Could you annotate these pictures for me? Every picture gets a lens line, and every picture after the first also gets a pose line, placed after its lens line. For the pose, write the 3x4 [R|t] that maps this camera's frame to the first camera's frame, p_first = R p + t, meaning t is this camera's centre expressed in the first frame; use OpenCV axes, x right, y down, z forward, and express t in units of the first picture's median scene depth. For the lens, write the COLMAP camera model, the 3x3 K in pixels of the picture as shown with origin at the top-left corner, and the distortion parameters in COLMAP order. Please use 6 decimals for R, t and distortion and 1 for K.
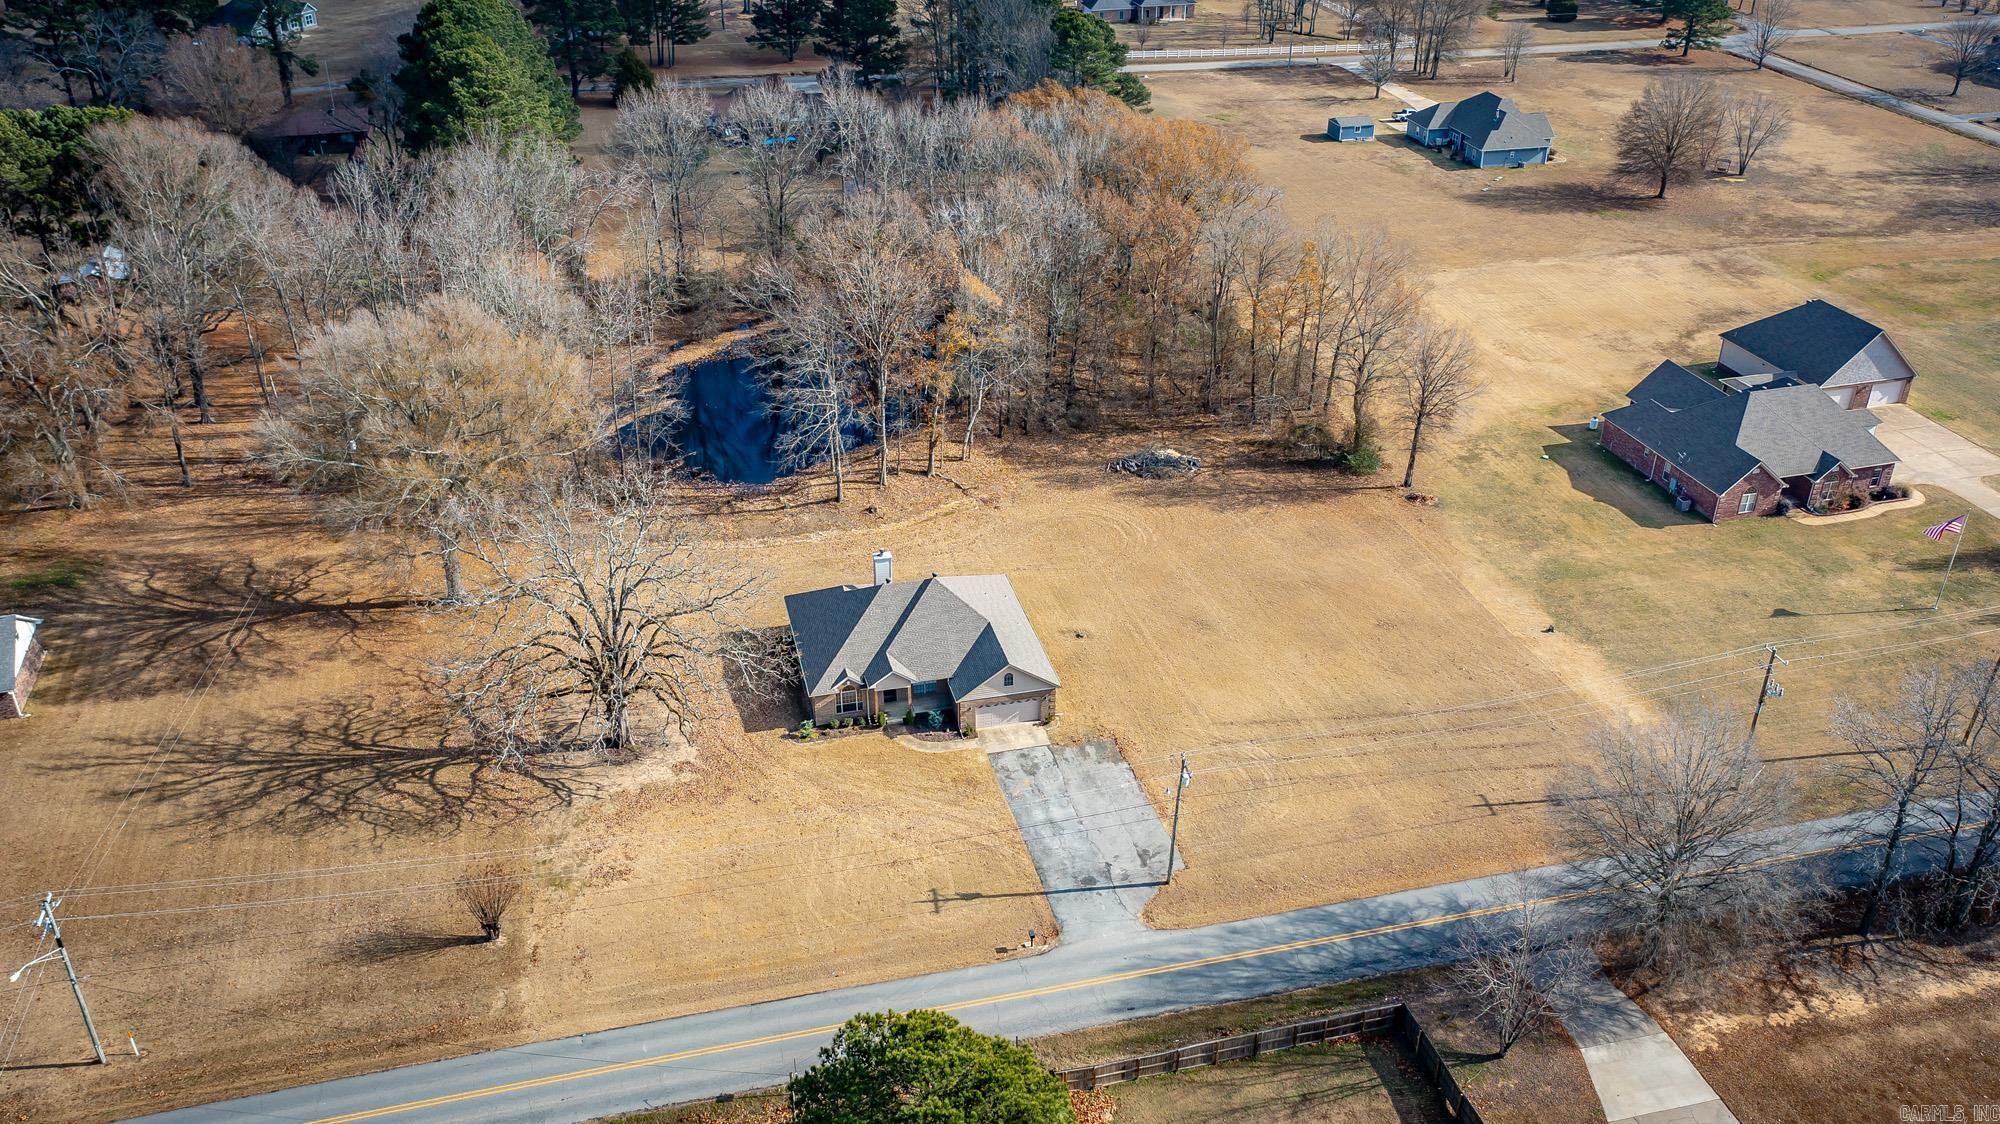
lens RADIAL K [[1598.6, 0, 1002.3], [0, 1598.6, 576.3], [0, 0, 1]] dist [-0.008148, -0.005699]
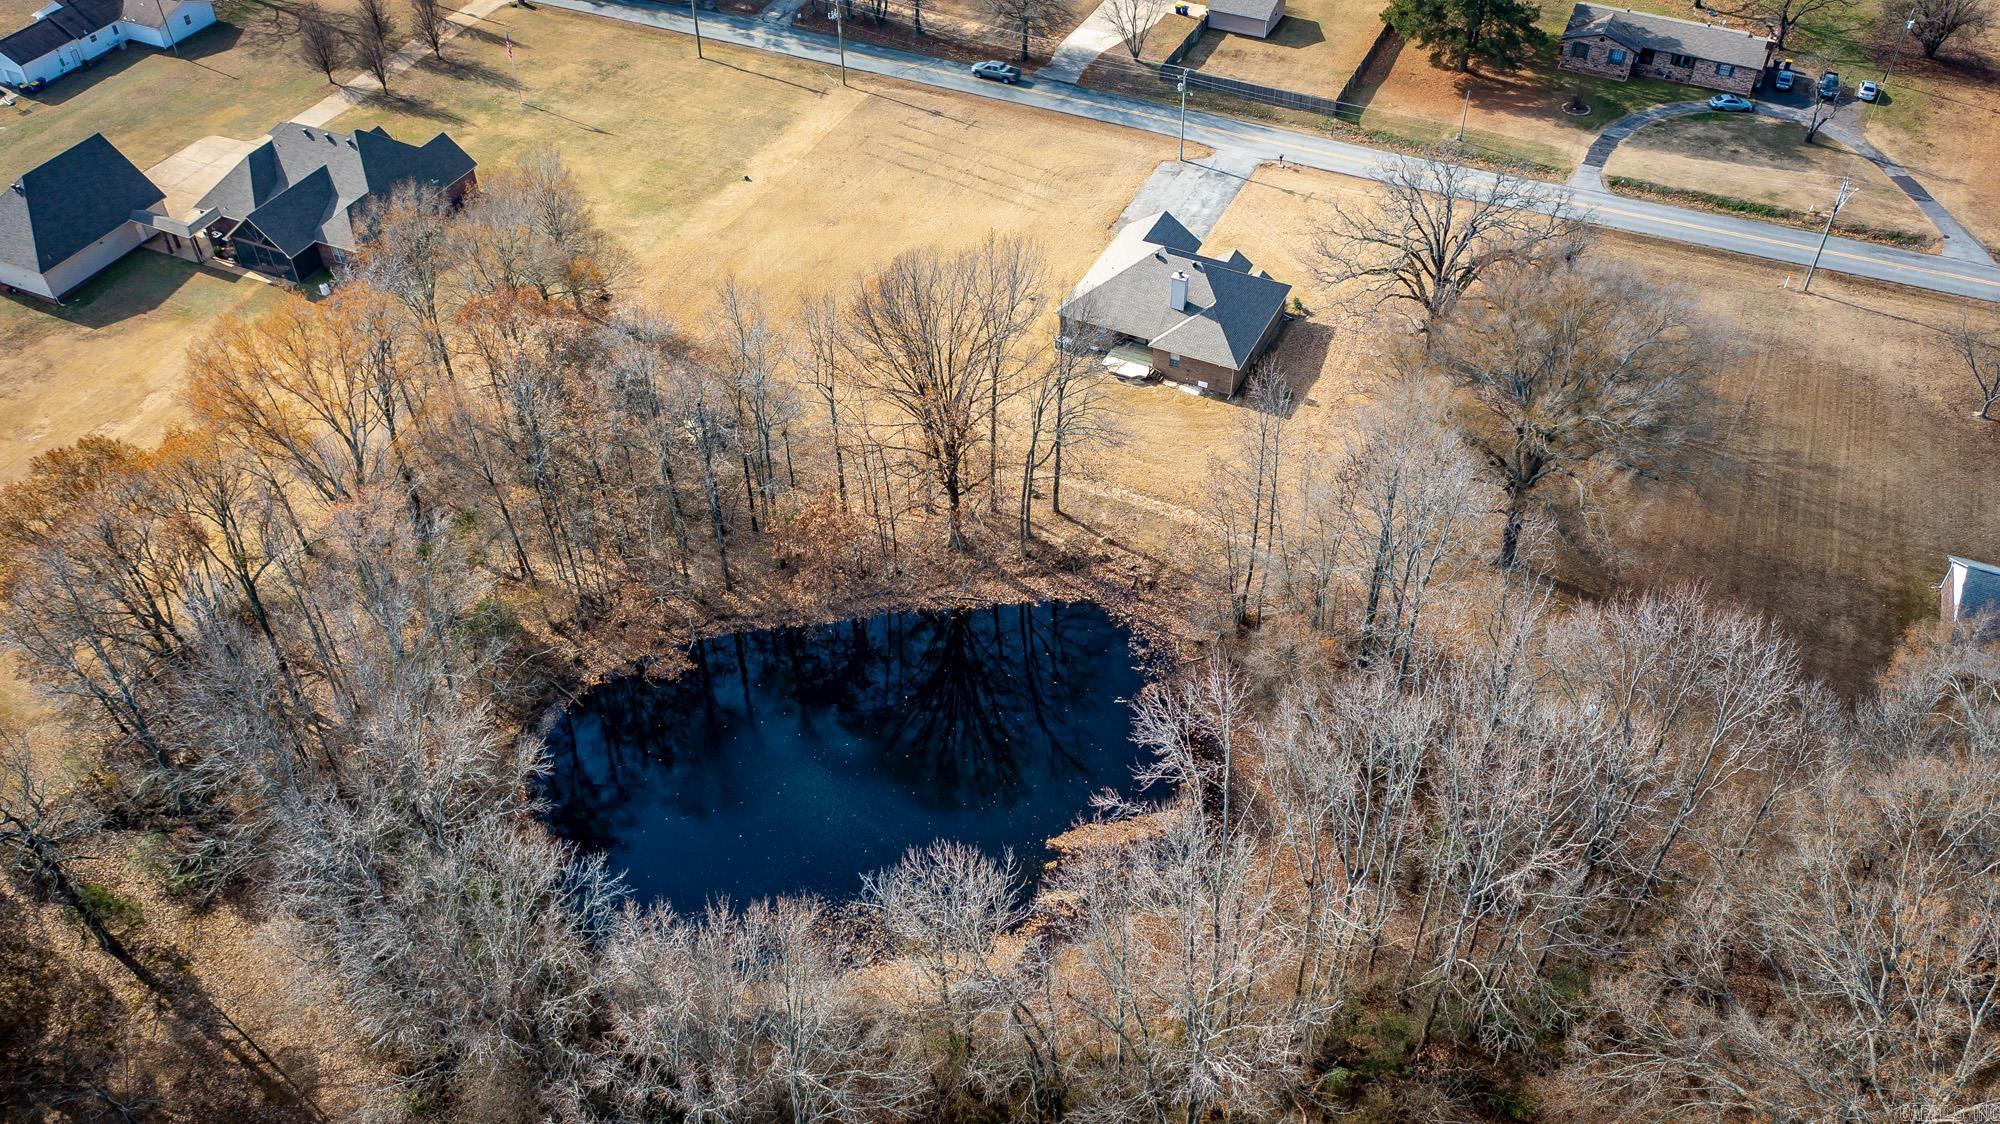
lens RADIAL K [[1563.0, 0, 993.8], [0, 1563.0, 562.0], [0, 0, 1]] dist [-0.007313, -0.008044]
pose [[-0.761709, -0.436065, 0.479214, -0.519186], [0.332553, 0.371642, 0.866770, -0.824368], [-0.556064, 0.819591, -0.138068, 1.223262]]
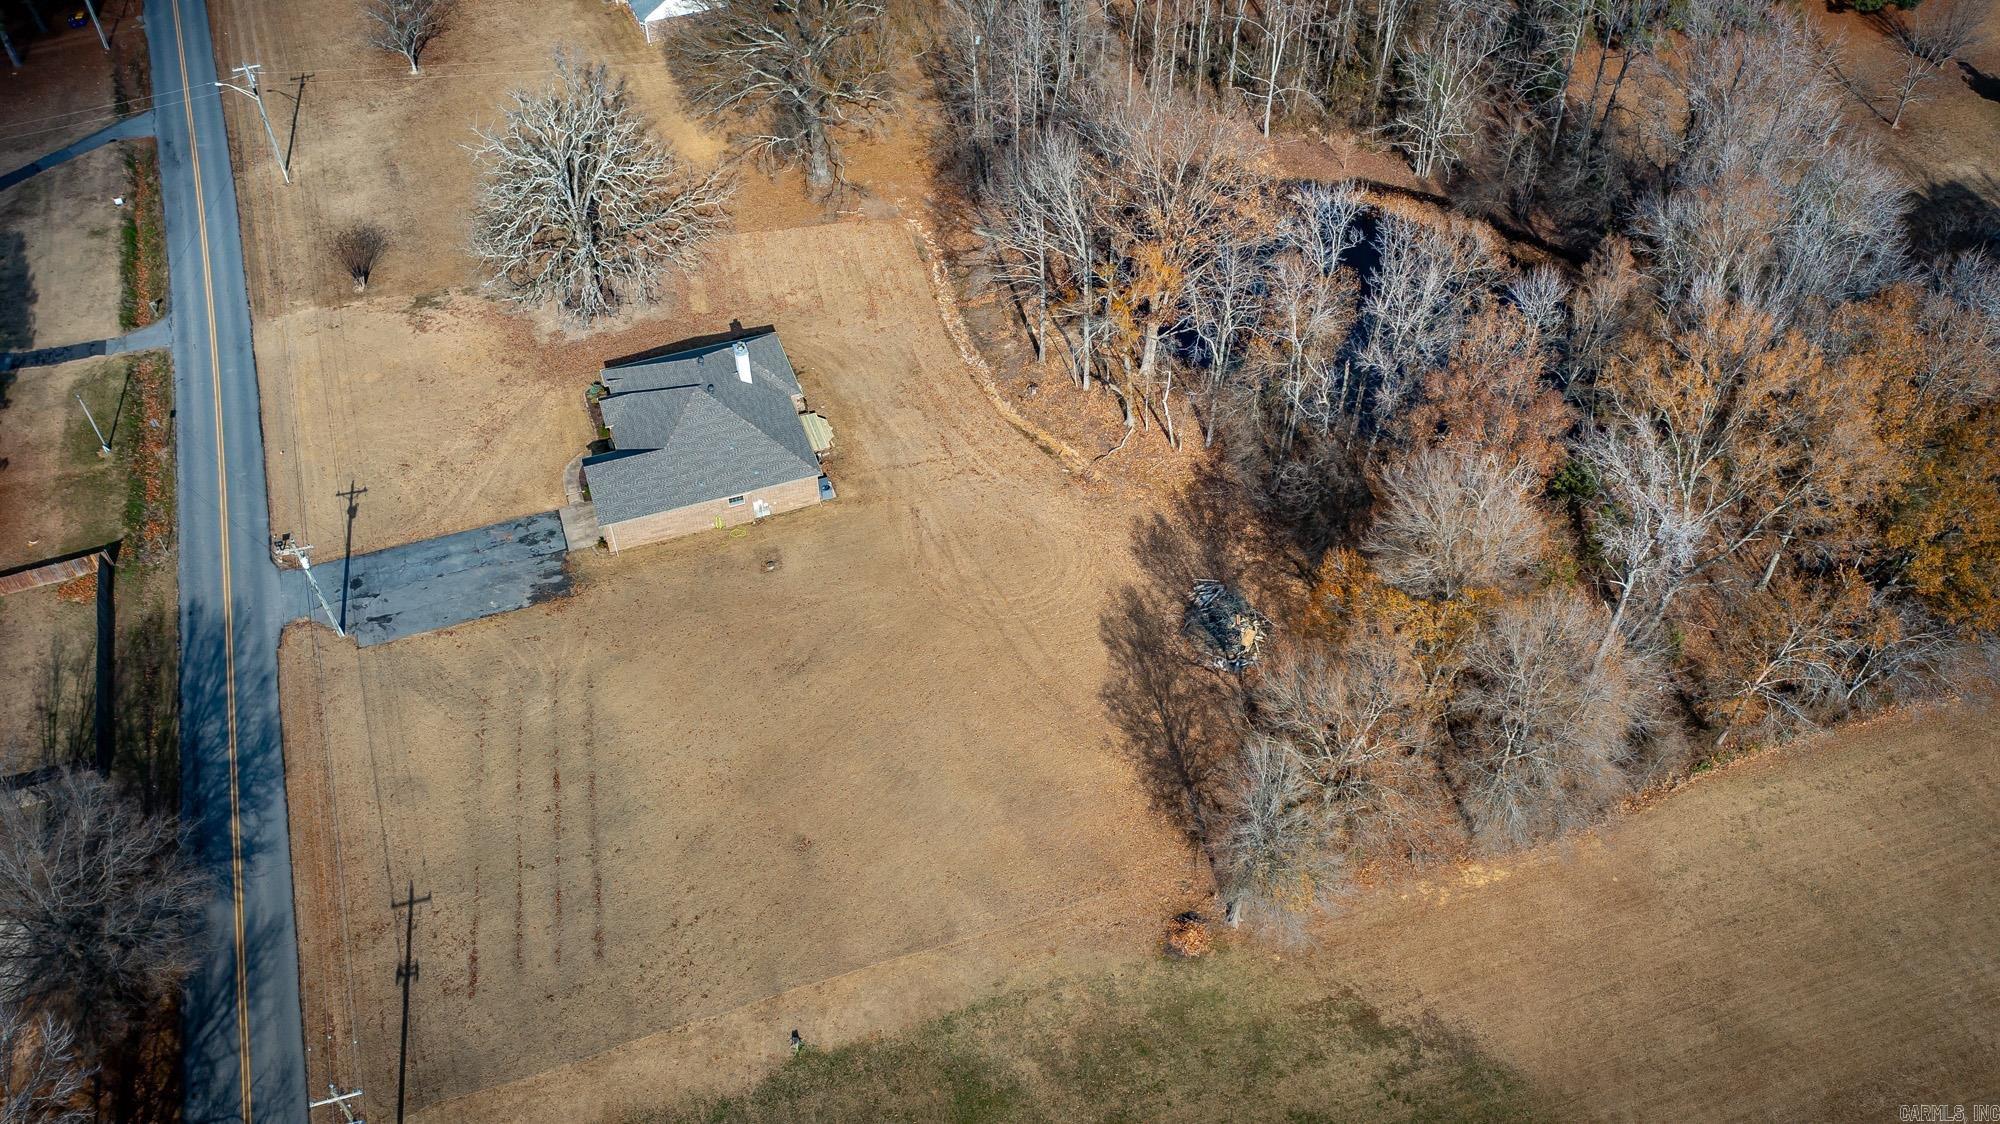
lens RADIAL K [[1563.0, 0, 993.8], [0, 1563.0, 562.0], [0, 0, 1]] dist [-0.007313, -0.008044]
pose [[0.105273, 0.721600, -0.684260, 0.625908], [-0.501793, 0.632606, 0.589926, -0.517866], [0.858557, 0.281254, 0.428690, 0.662950]]
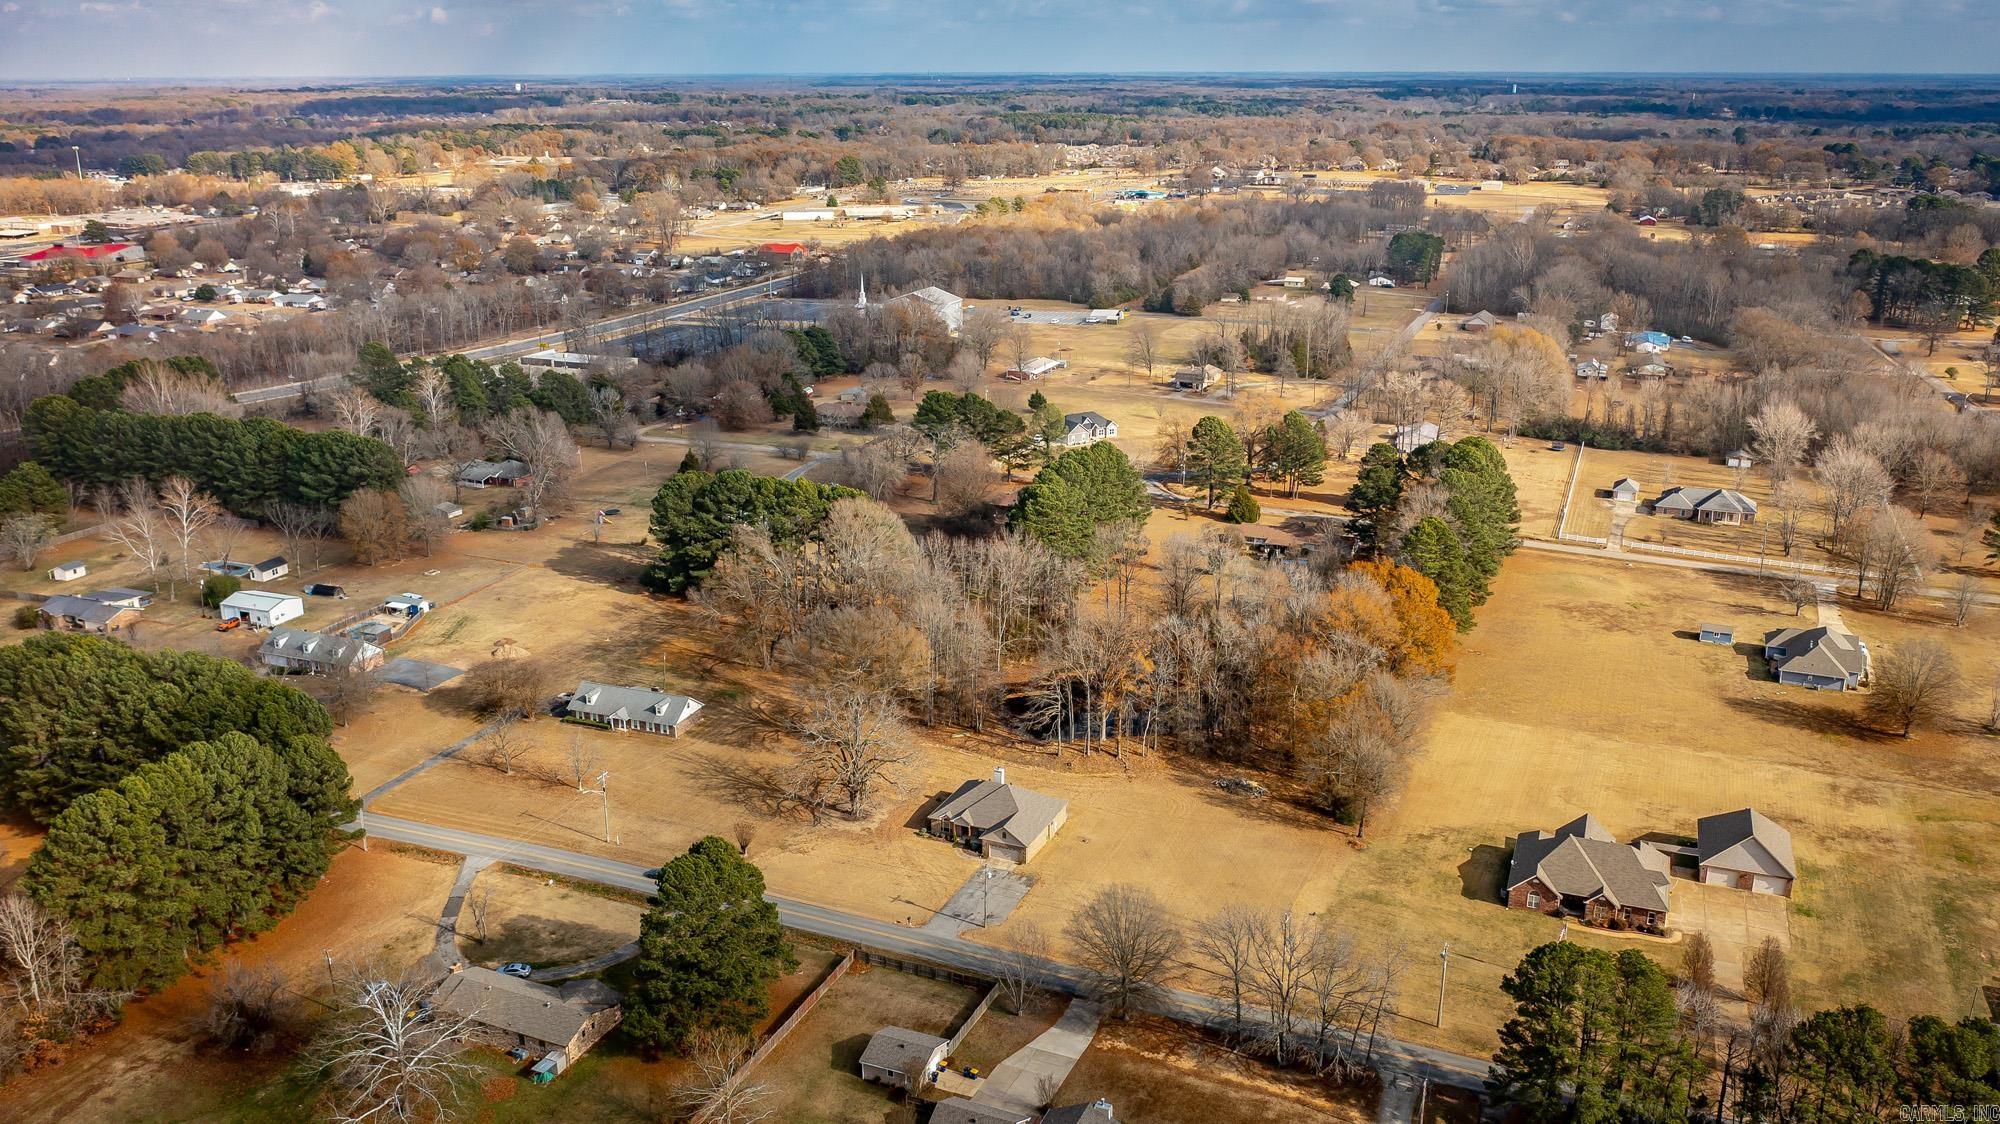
lens RADIAL K [[1598.6, 0, 1002.3], [0, 1598.6, 576.3], [0, 0, 1]] dist [-0.008148, -0.005699]
pose [[0.794502, 0.183450, -0.578888, 0.933562], [-0.303769, 0.945500, -0.117281, -0.006813], [0.525823, 0.269029, 0.806928, -0.620810]]
